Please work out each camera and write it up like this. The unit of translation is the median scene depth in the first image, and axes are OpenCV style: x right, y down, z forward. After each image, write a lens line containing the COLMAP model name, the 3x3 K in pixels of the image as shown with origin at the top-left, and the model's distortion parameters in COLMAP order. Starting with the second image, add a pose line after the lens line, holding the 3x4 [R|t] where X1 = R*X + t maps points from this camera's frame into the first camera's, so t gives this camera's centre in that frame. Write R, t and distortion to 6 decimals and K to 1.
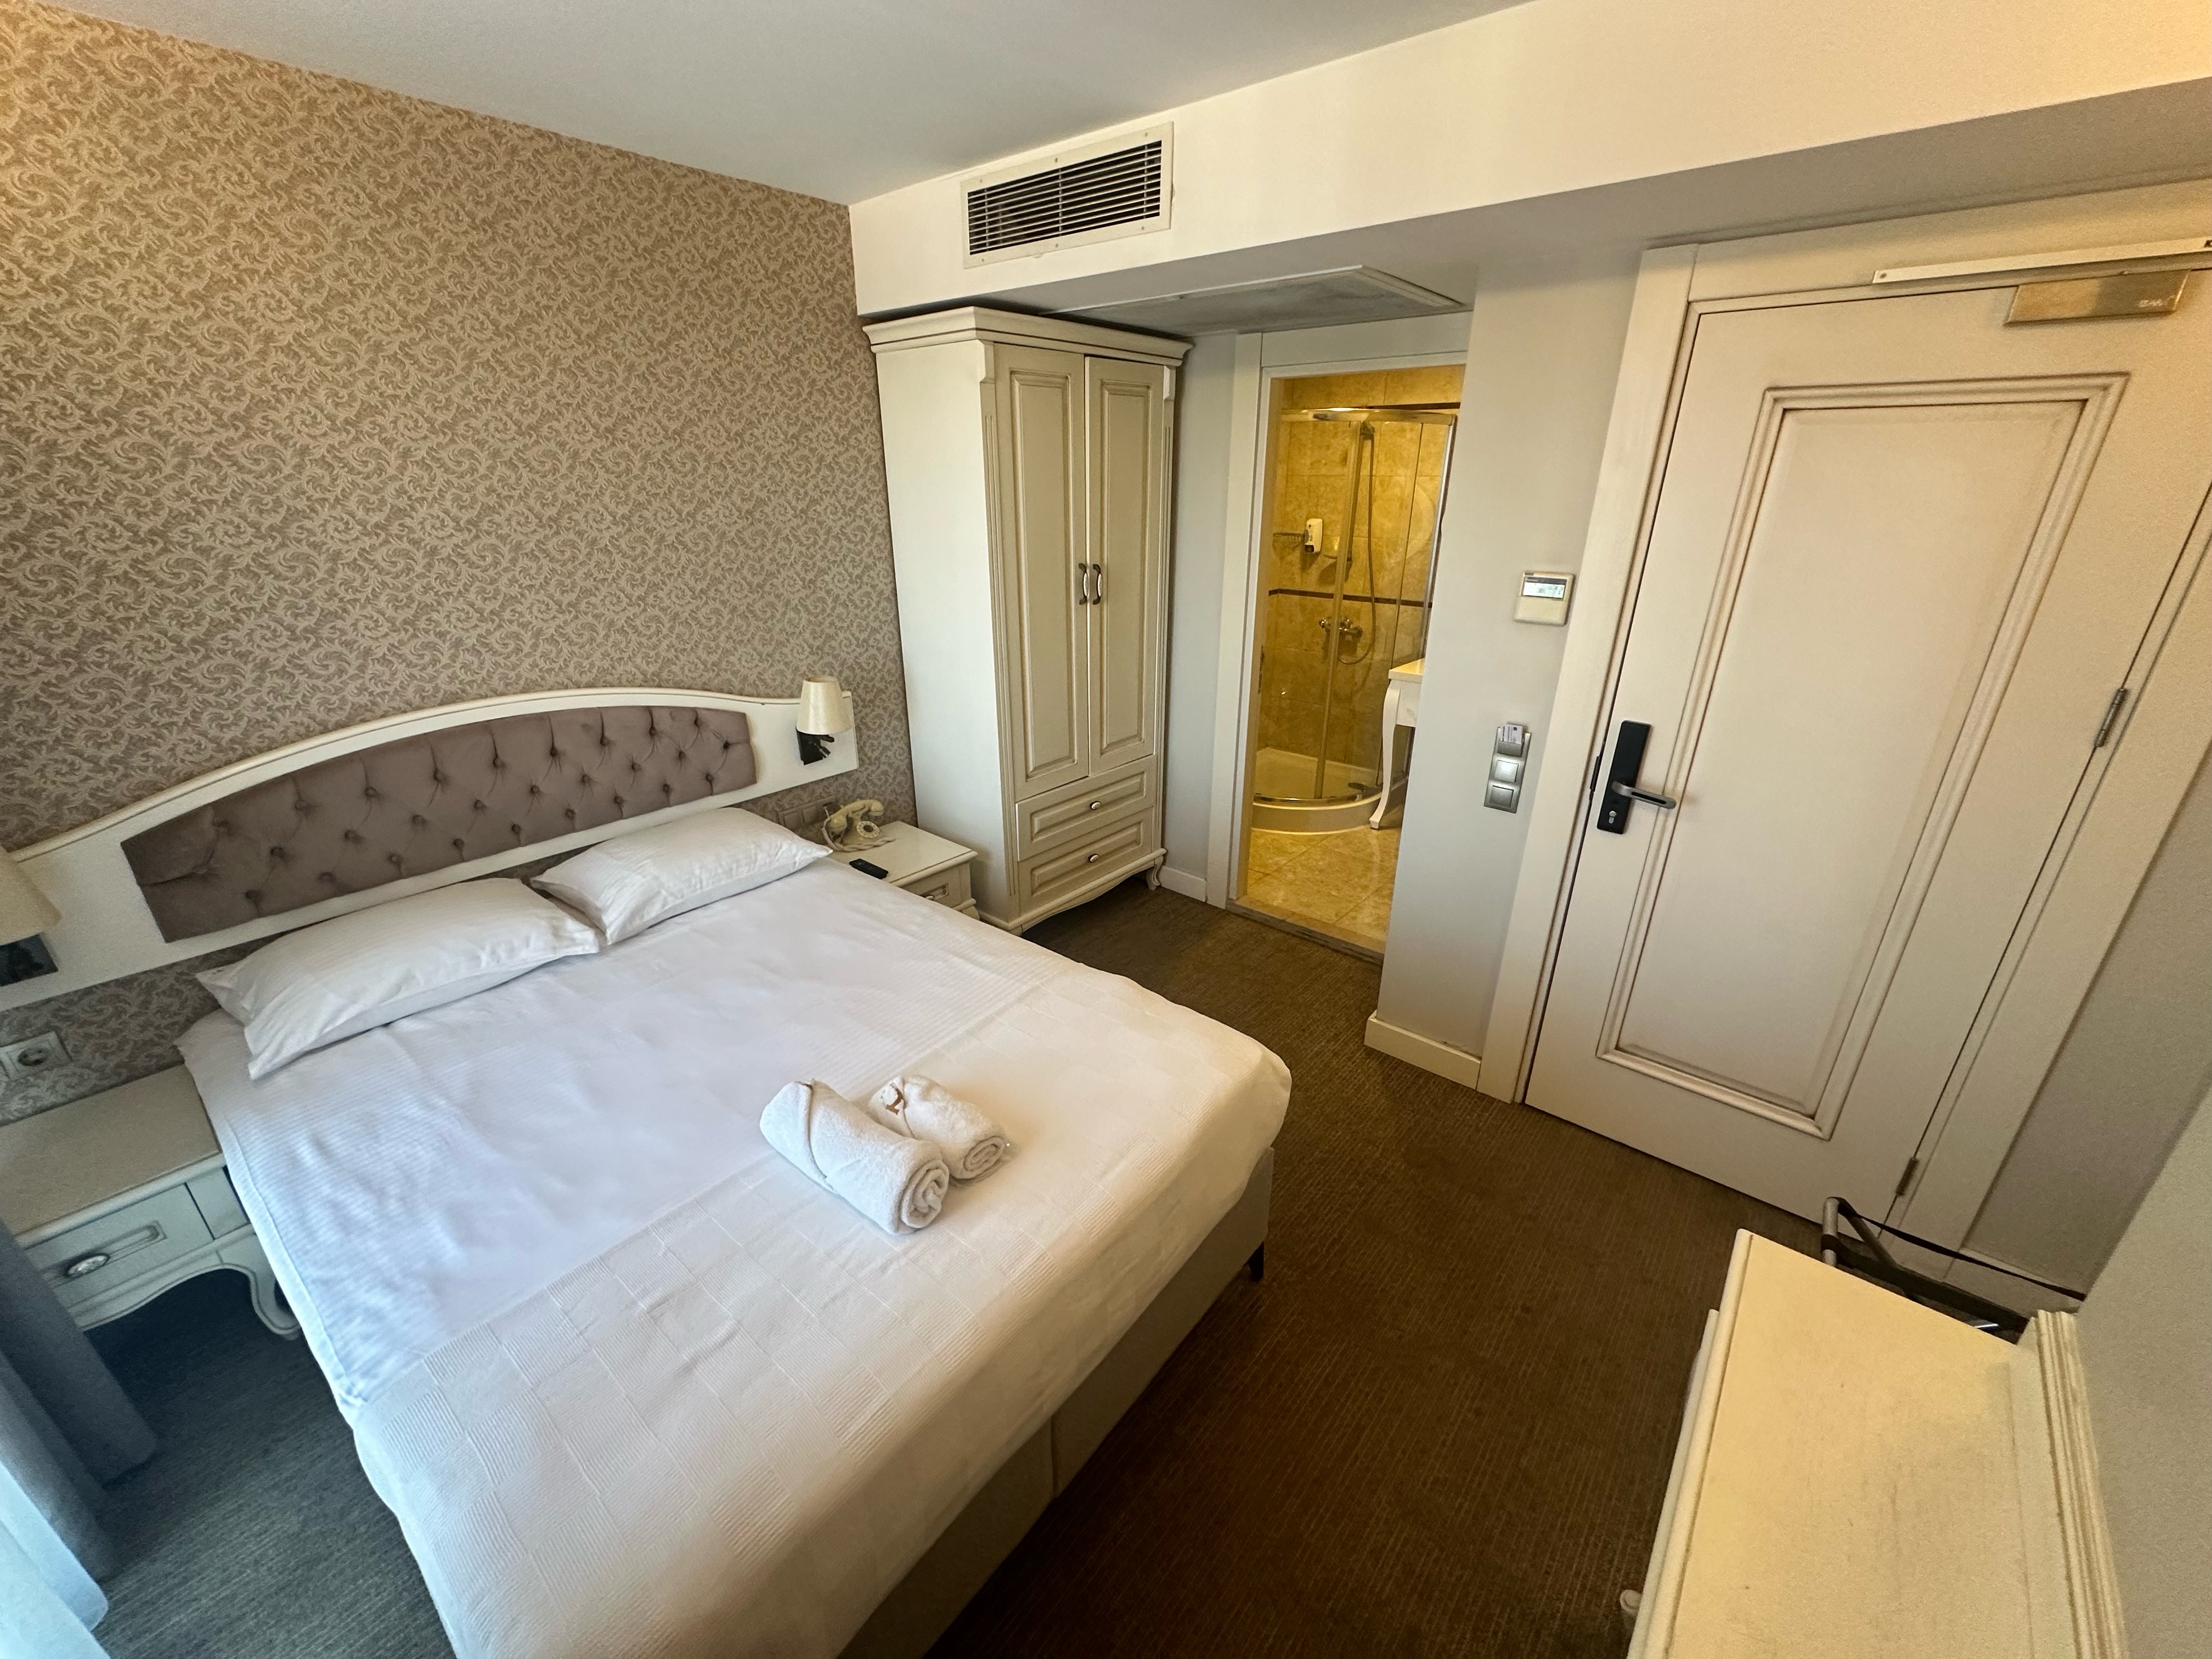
lens RADIAL K [[889.0, 0, 1090.2], [0, 889.0, 832.5], [0, 0, 1]] dist [0.010356, -0.000355]
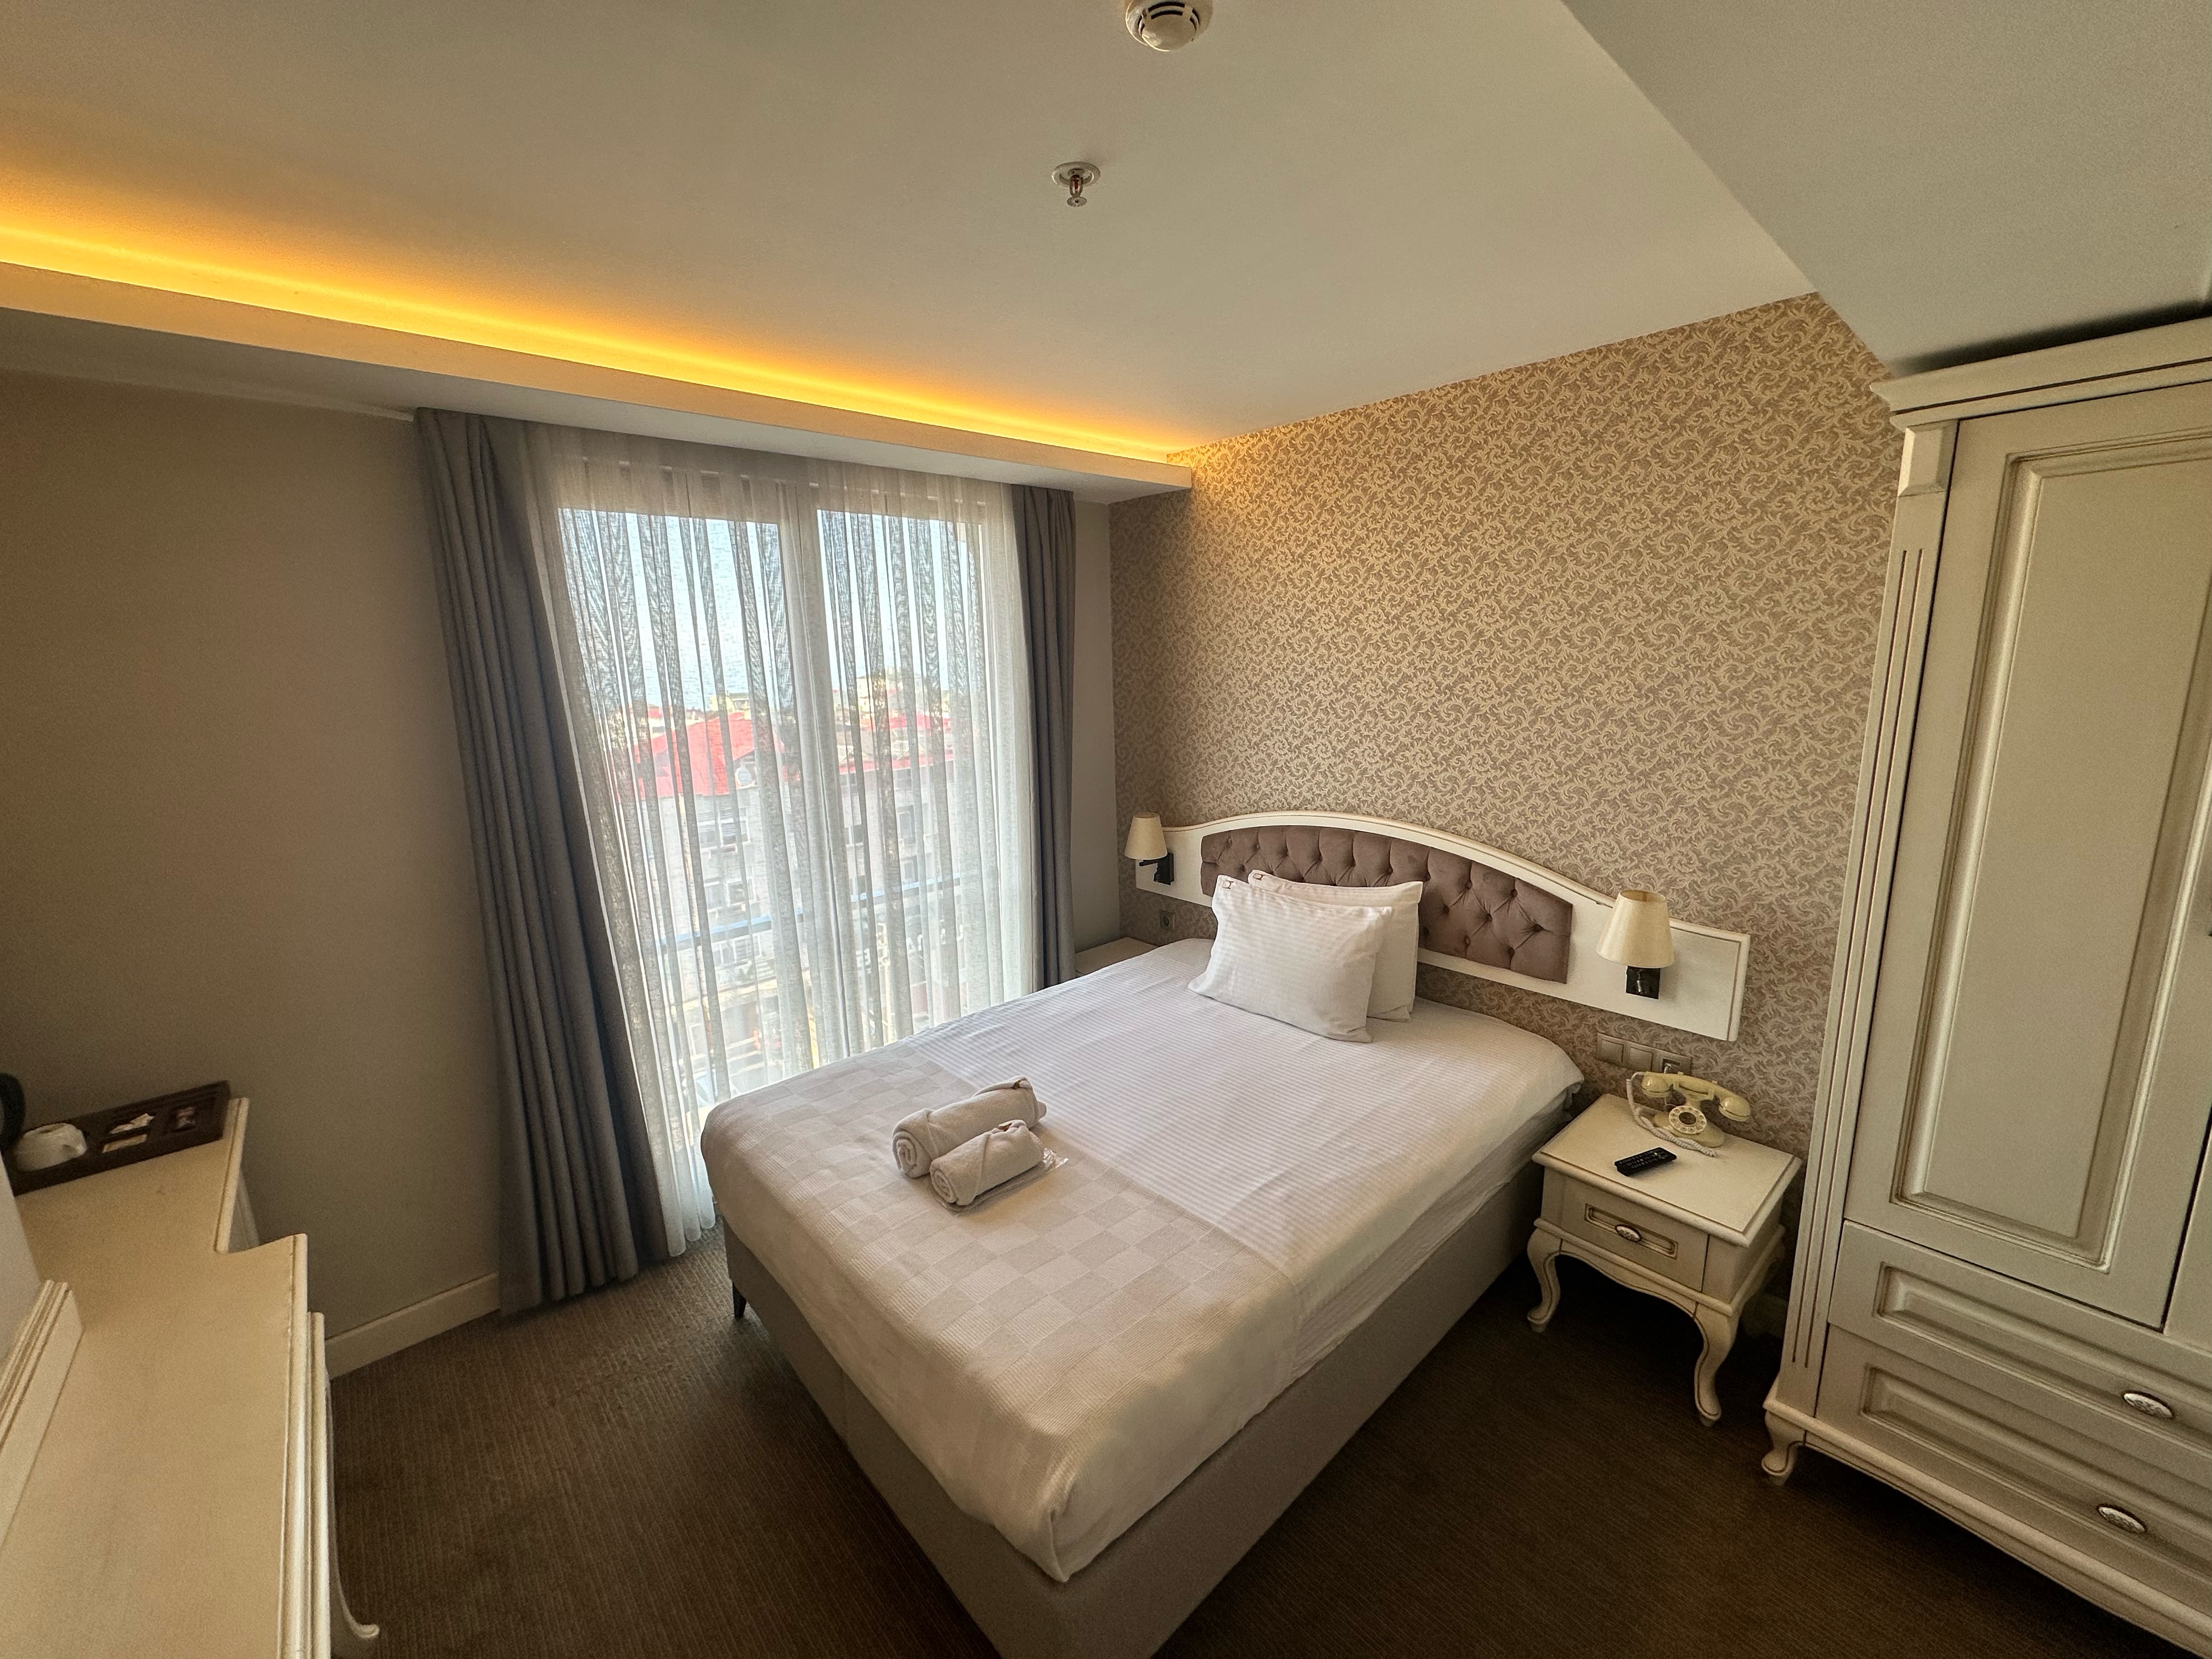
lens RADIAL K [[889.0, 0, 1102.4], [0, 889.0, 843.1], [0, 0, 1]] dist [0.010356, -0.000355]
pose [[-0.130826, 0.211266, -0.968634, 0.525683], [-0.357293, 0.901329, 0.244843, -0.242860], [0.924784, 0.378118, -0.042433, 0.591759]]
